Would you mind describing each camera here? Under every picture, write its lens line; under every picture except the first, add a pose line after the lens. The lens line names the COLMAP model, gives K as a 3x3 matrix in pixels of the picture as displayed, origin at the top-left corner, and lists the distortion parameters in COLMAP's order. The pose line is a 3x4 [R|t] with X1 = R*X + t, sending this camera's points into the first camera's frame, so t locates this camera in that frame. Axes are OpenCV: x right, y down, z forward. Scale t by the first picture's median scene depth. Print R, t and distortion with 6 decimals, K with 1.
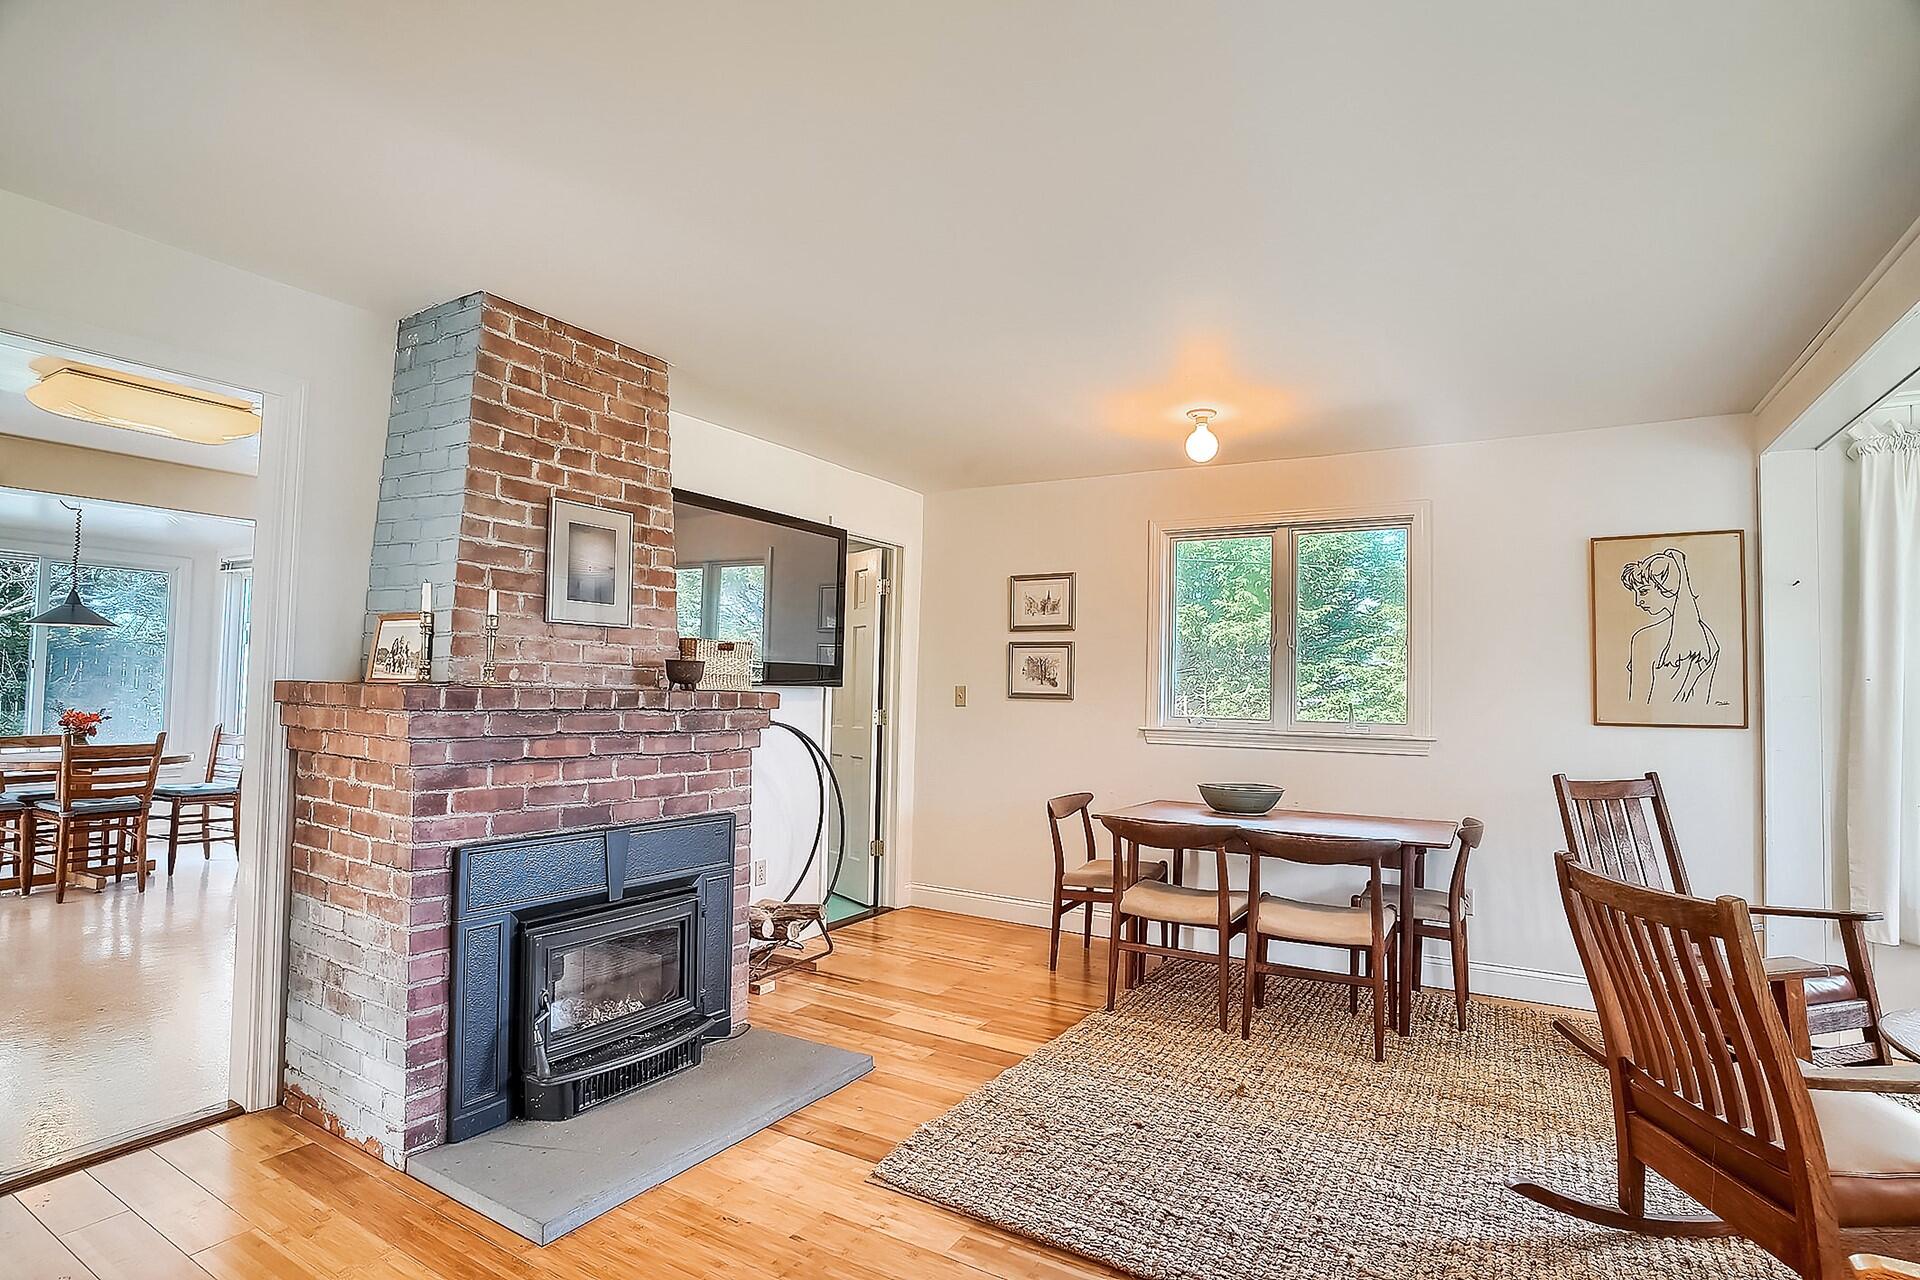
lens RADIAL K [[946.3, 0, 956.0], [0, 946.3, 648.7], [0, 0, 1]] dist [-0.078161, 0.036406]
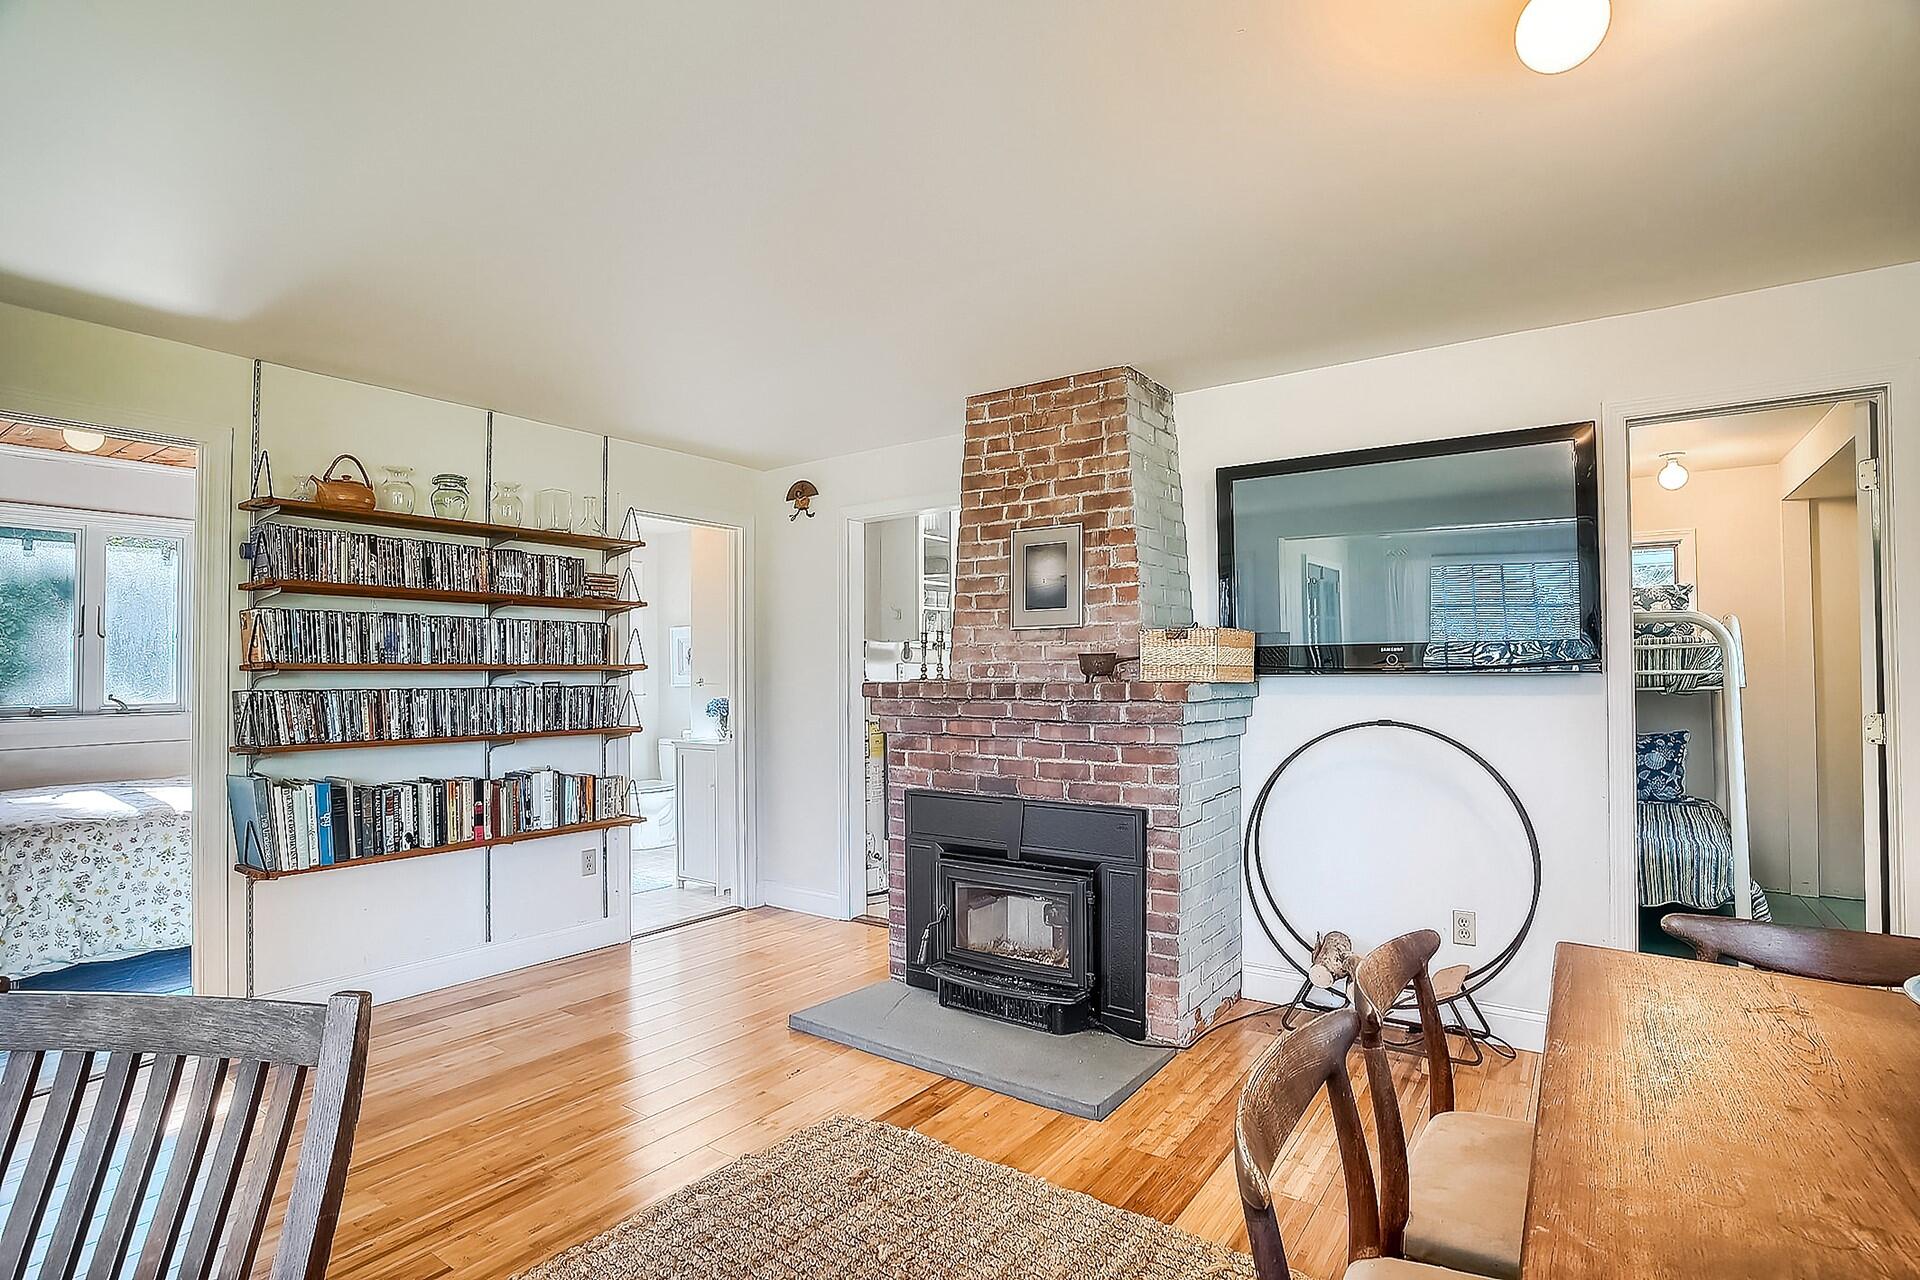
lens RADIAL K [[946.3, 0, 956.0], [0, 946.3, 648.7], [0, 0, 1]] dist [-0.078161, 0.036406]
pose [[-0.078368, -0.045154, -0.995901, 0.802788], [0.048300, 0.997629, -0.049033, 0.053459], [0.995754, -0.051944, -0.076001, 0.972705]]
